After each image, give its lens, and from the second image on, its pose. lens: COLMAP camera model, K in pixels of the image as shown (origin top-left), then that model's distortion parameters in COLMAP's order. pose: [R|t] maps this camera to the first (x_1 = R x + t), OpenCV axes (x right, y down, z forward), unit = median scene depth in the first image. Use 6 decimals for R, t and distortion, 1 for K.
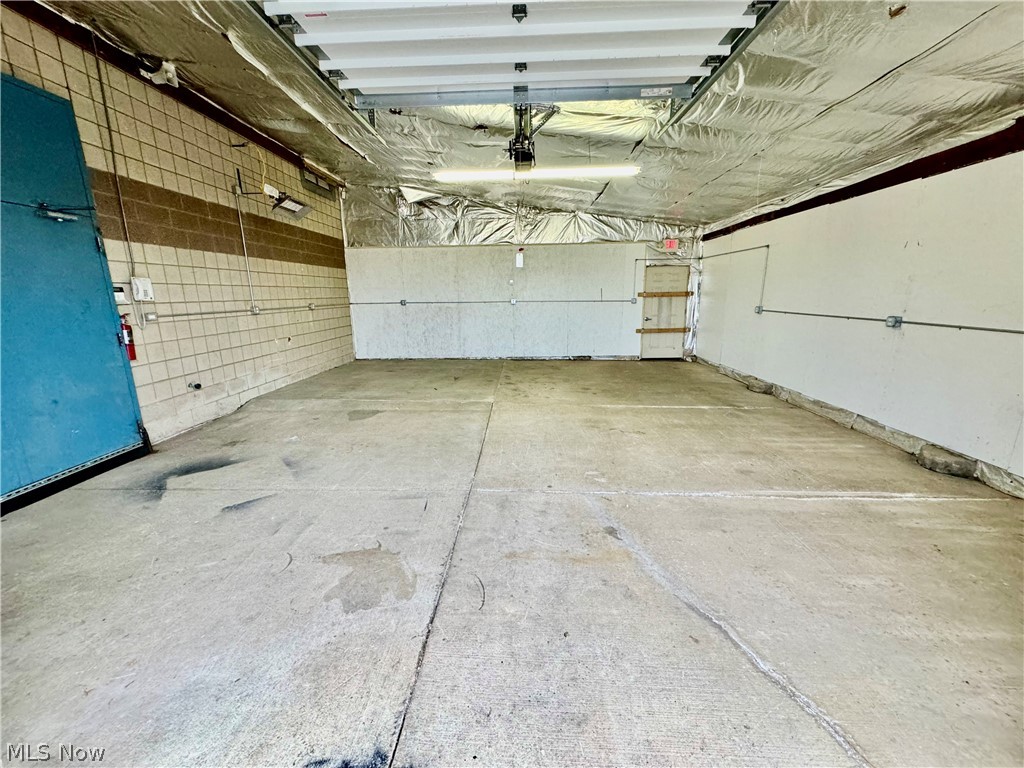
lens RADIAL K [[405.4, 0, 511.7], [0, 405.4, 383.8], [0, 0, 1]] dist [-0.002644, 0.000356]
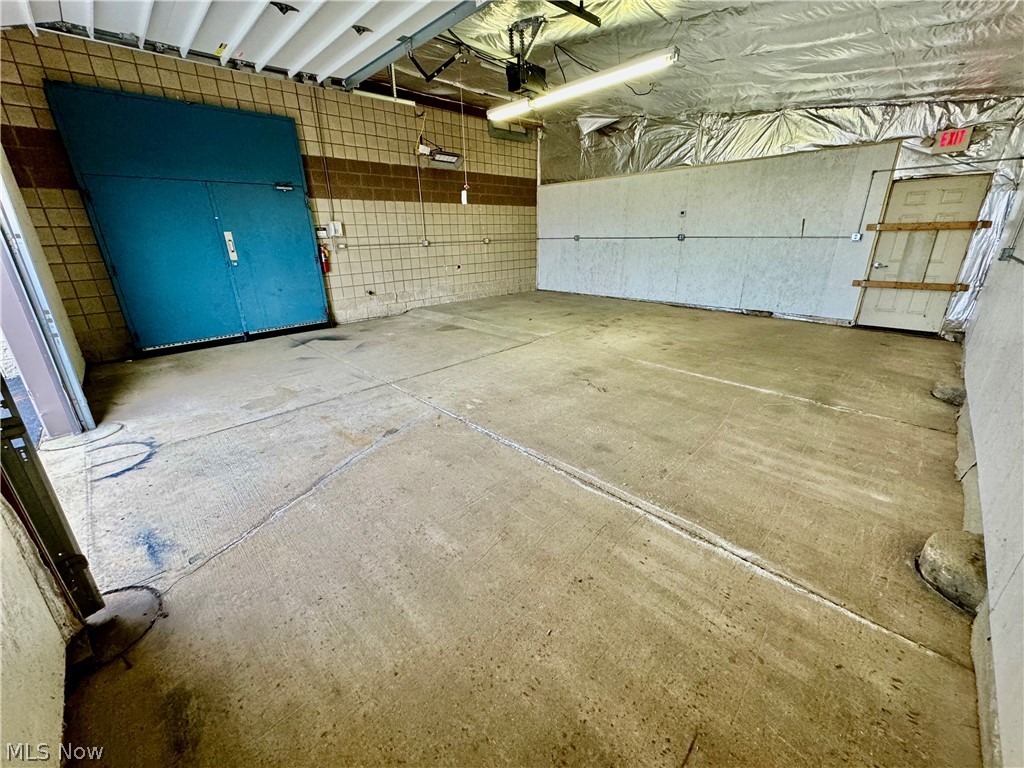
lens RADIAL K [[405.4, 0, 513.4], [0, 405.4, 384.0], [0, 0, 1]] dist [-0.002644, 0.000356]
pose [[0.724287, 0.237564, -0.647280, 0.682059], [-0.139868, 0.969874, 0.199453, -0.039031], [0.675163, -0.053928, 0.735695, 0.188492]]
